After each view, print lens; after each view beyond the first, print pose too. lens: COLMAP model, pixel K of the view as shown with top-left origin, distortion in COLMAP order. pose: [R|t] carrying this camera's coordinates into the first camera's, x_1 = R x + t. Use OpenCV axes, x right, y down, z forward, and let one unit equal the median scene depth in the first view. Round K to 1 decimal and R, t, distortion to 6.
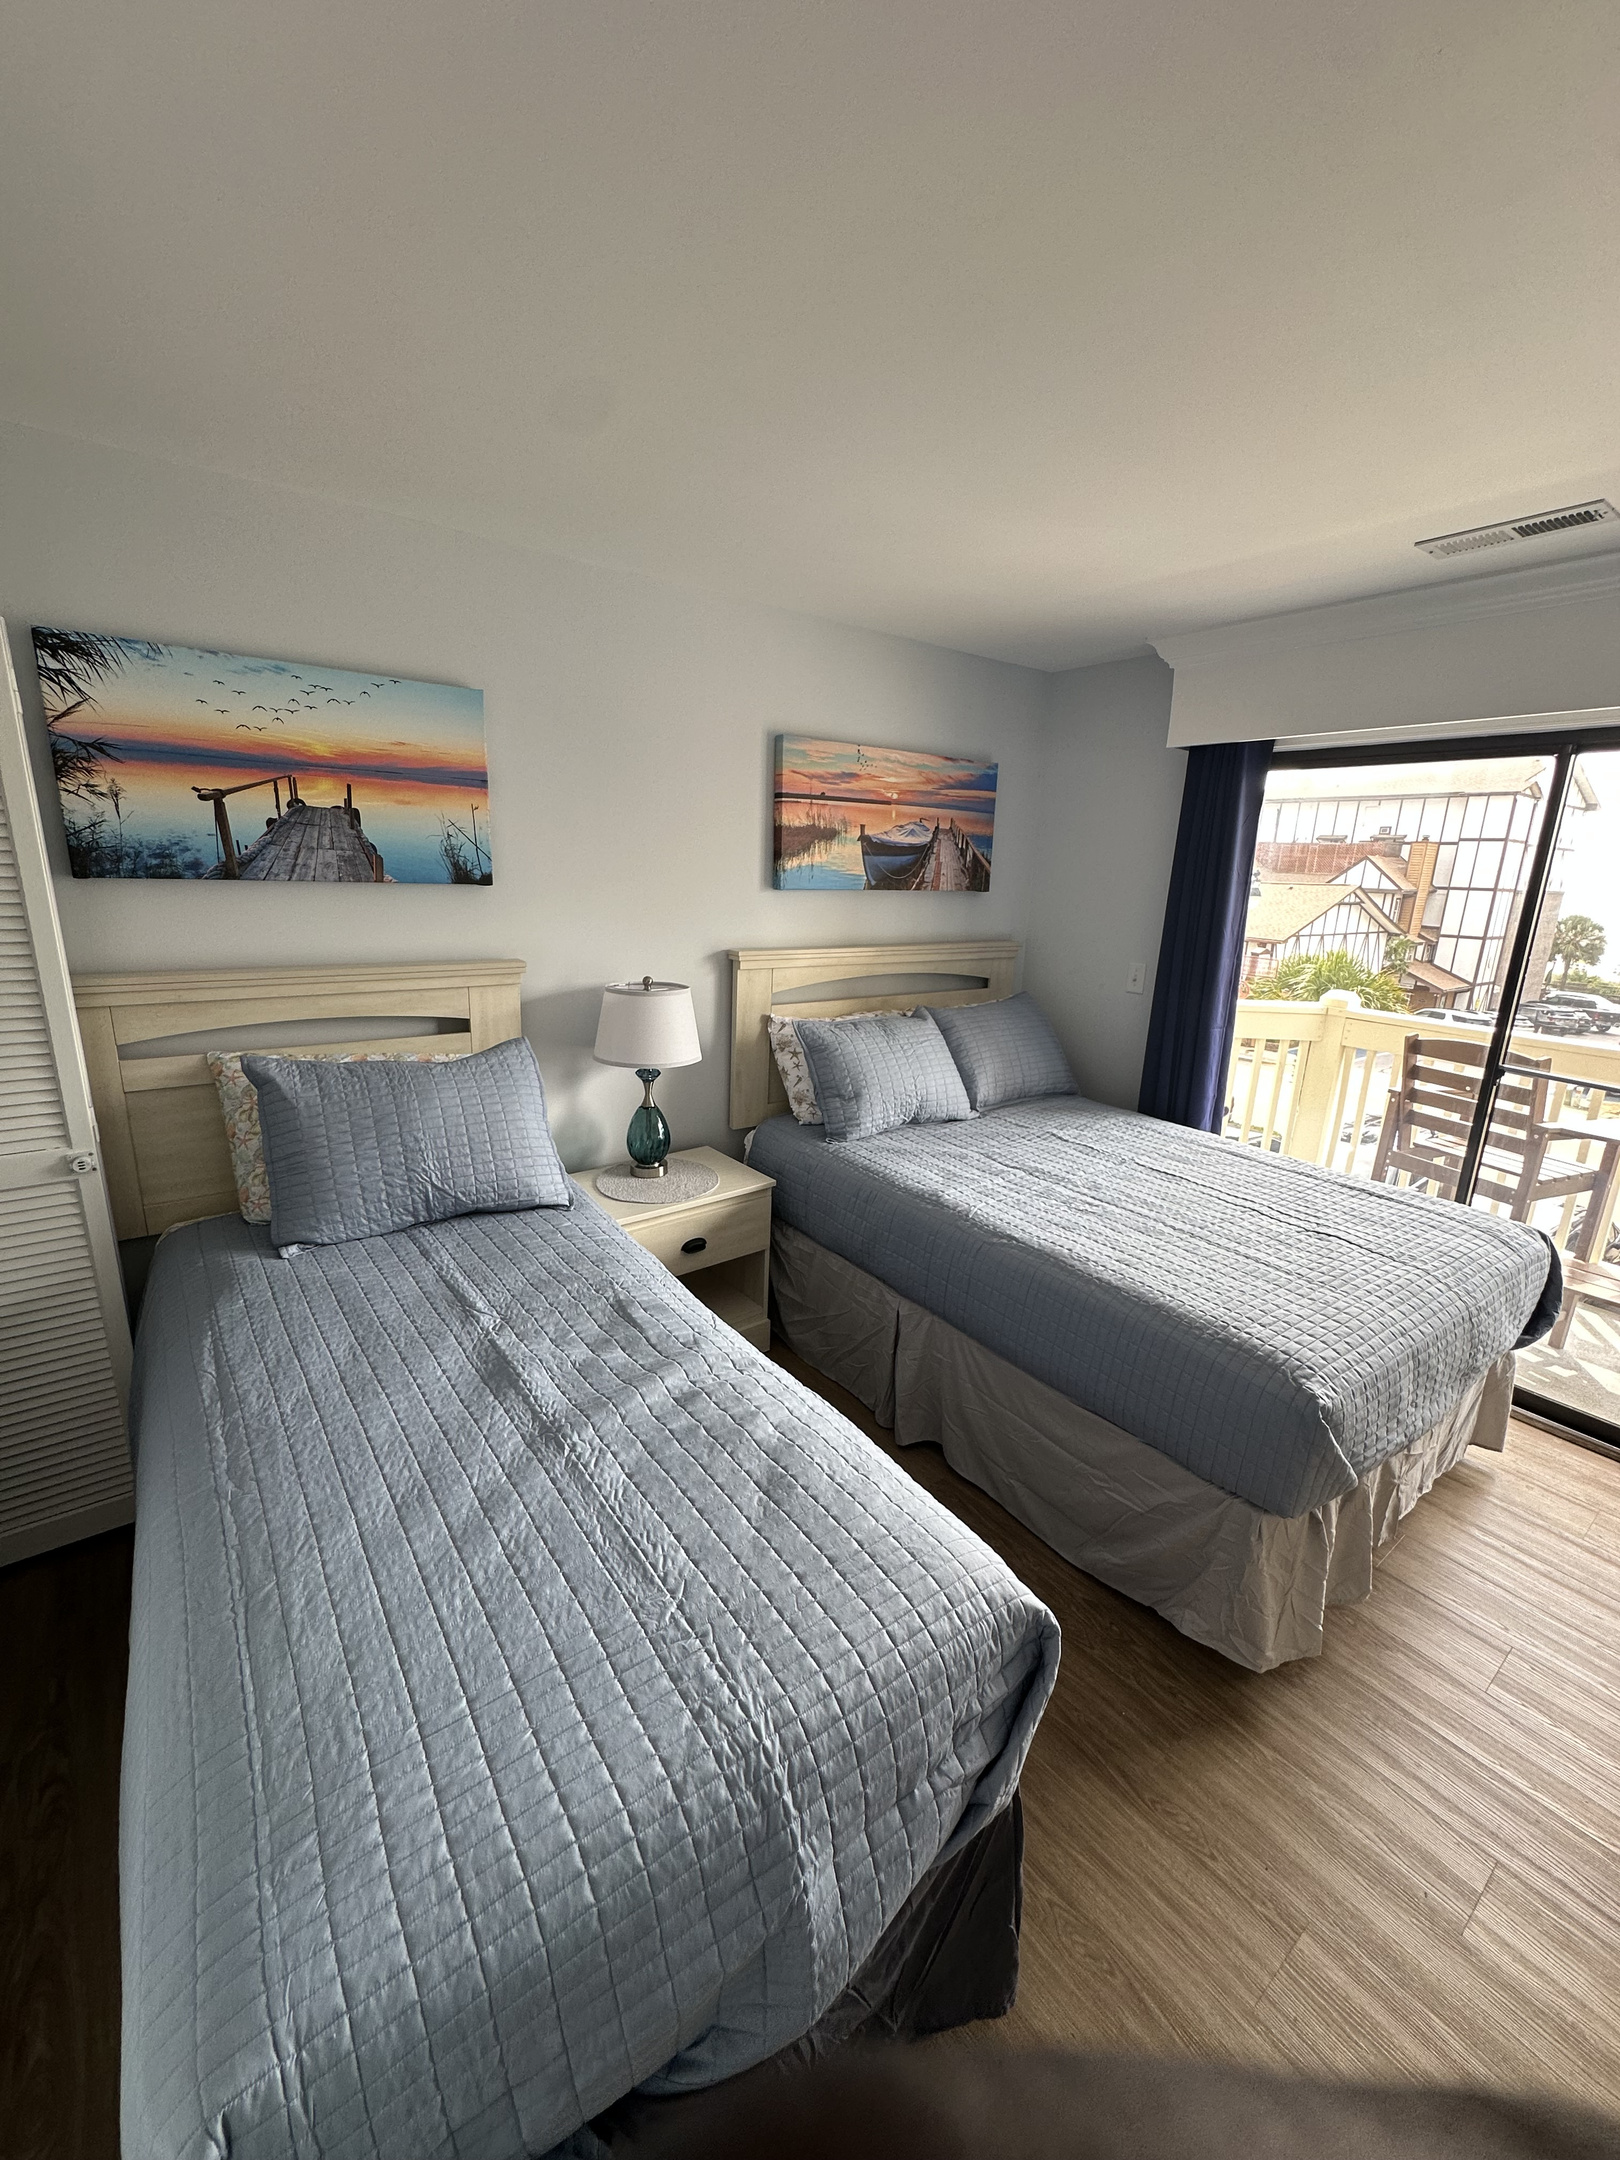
lens RADIAL K [[862.0, 0, 810.0], [0, 862.0, 1080.0], [0, 0, 1]] dist [-0.002523, 0.000095]
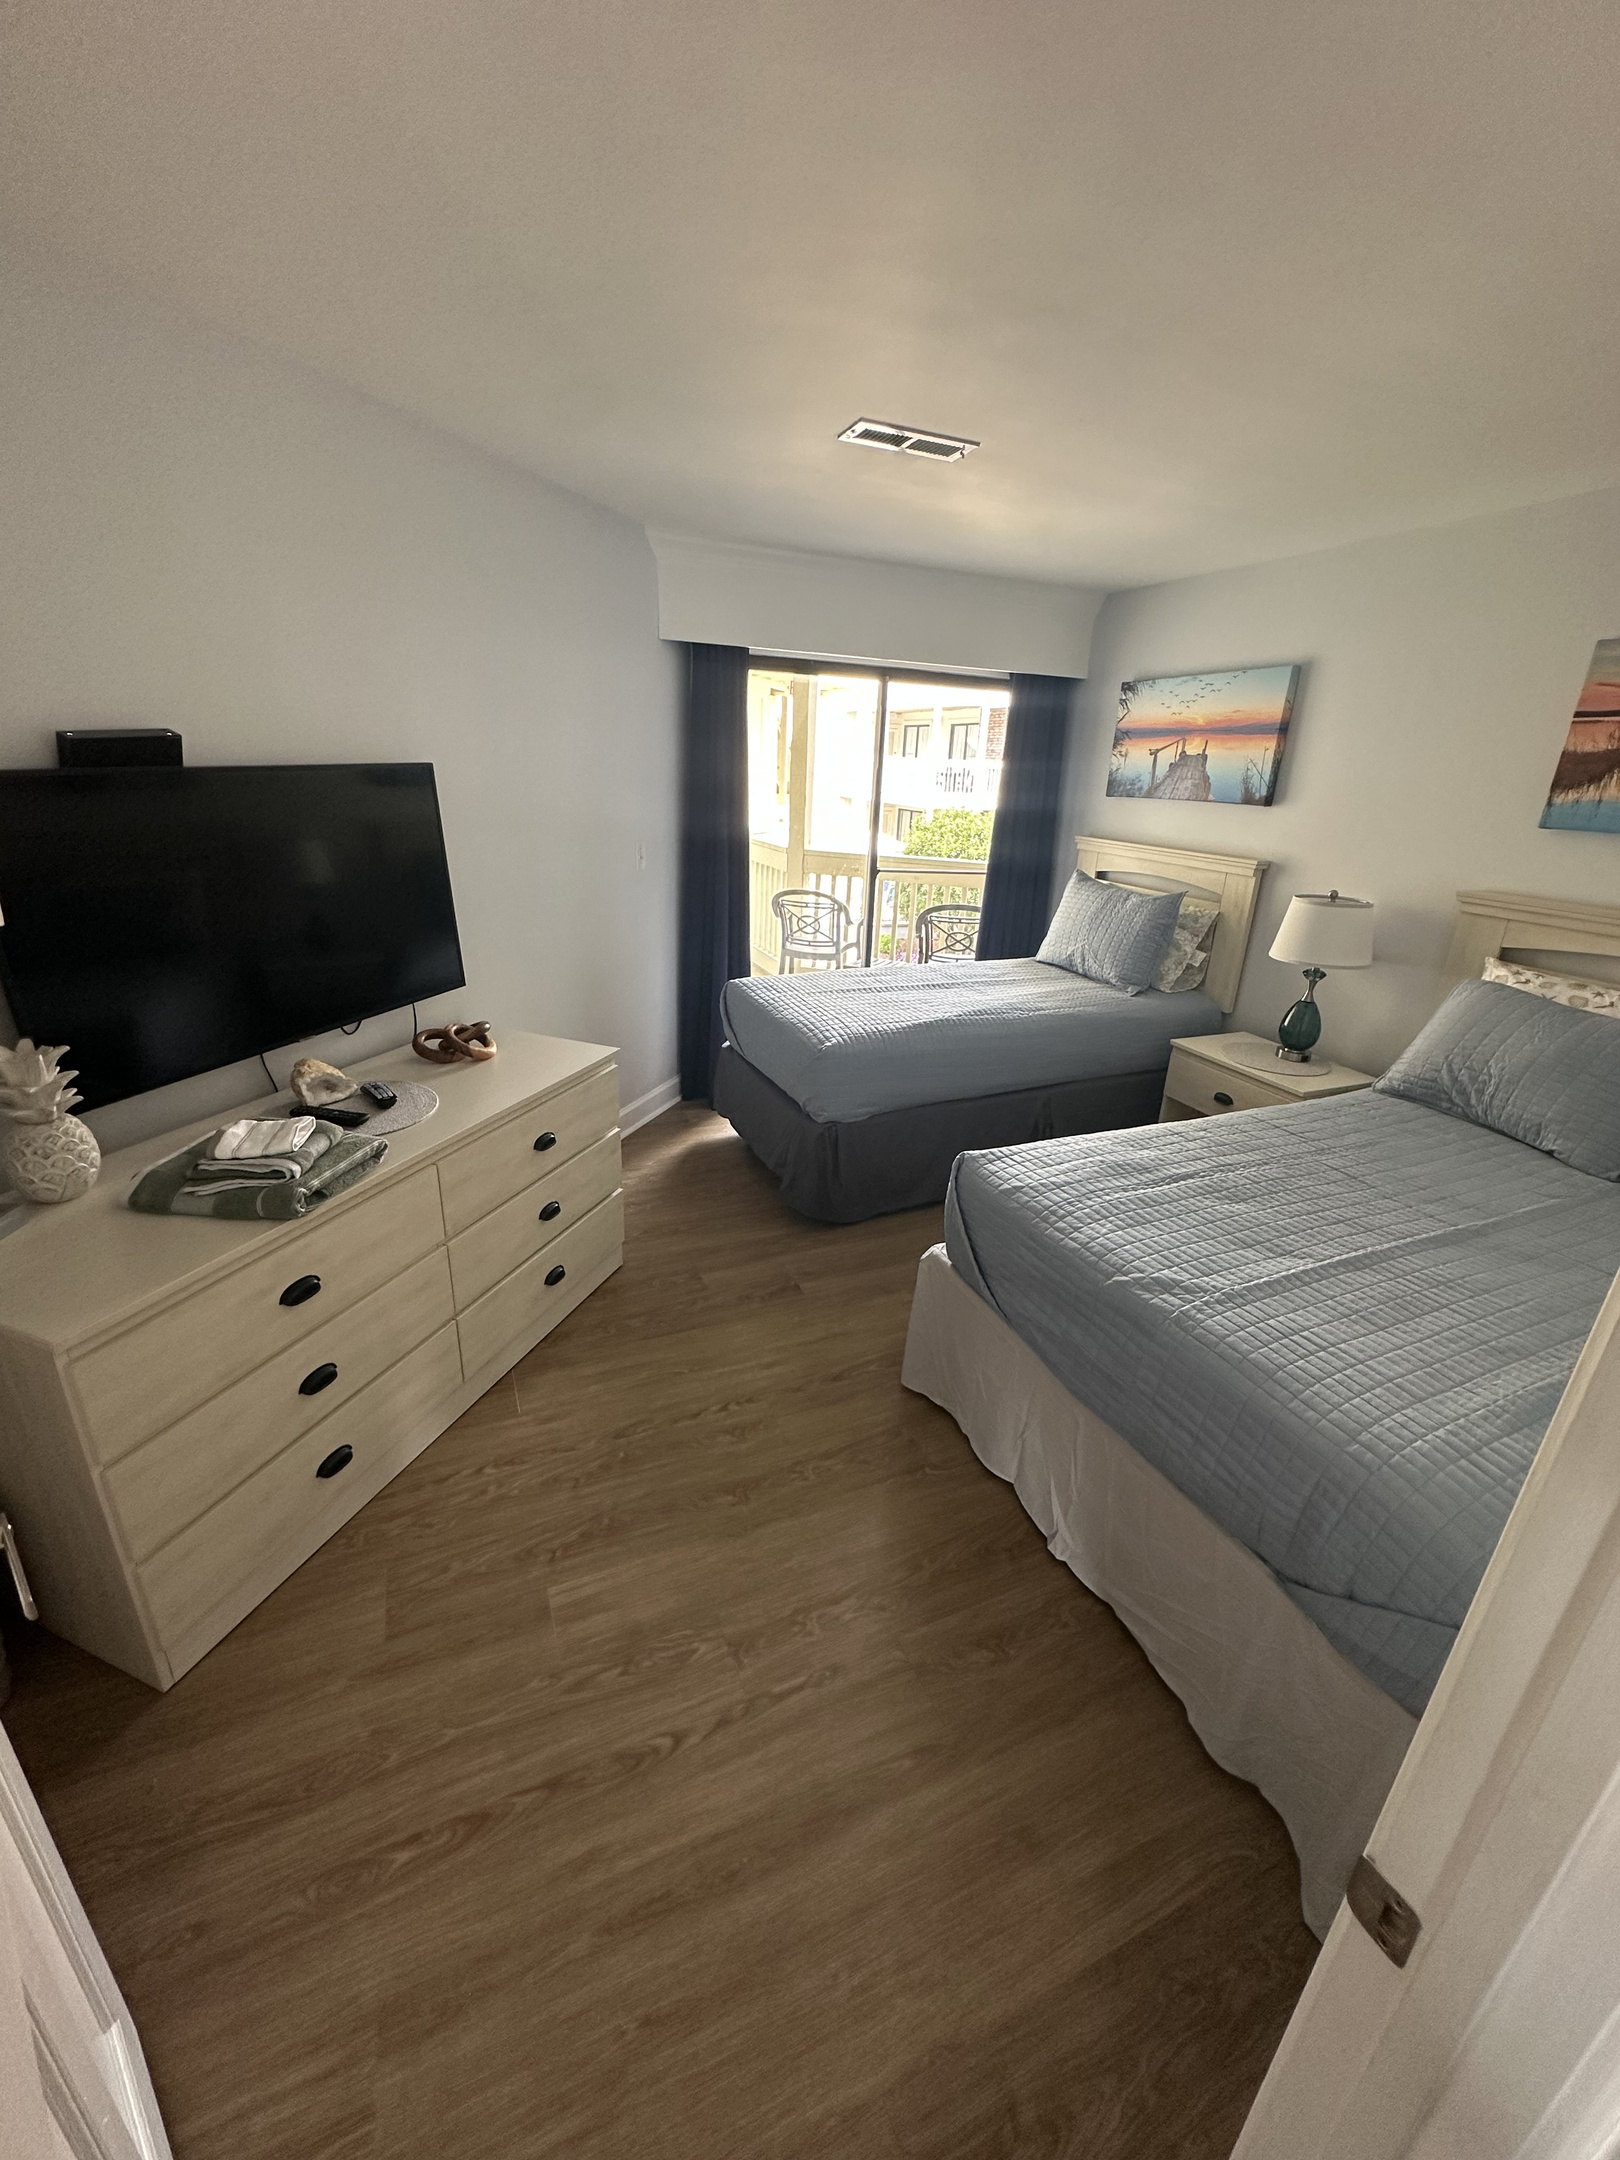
lens RADIAL K [[862.0, 0, 810.0], [0, 862.0, 1080.0], [0, 0, 1]] dist [-0.002523, 0.000095]
pose [[-0.245014, 0.302447, -0.921137, 1.455497], [-0.273840, 0.889822, 0.365004, -0.164144], [0.930043, 0.341675, -0.135197, 0.769719]]
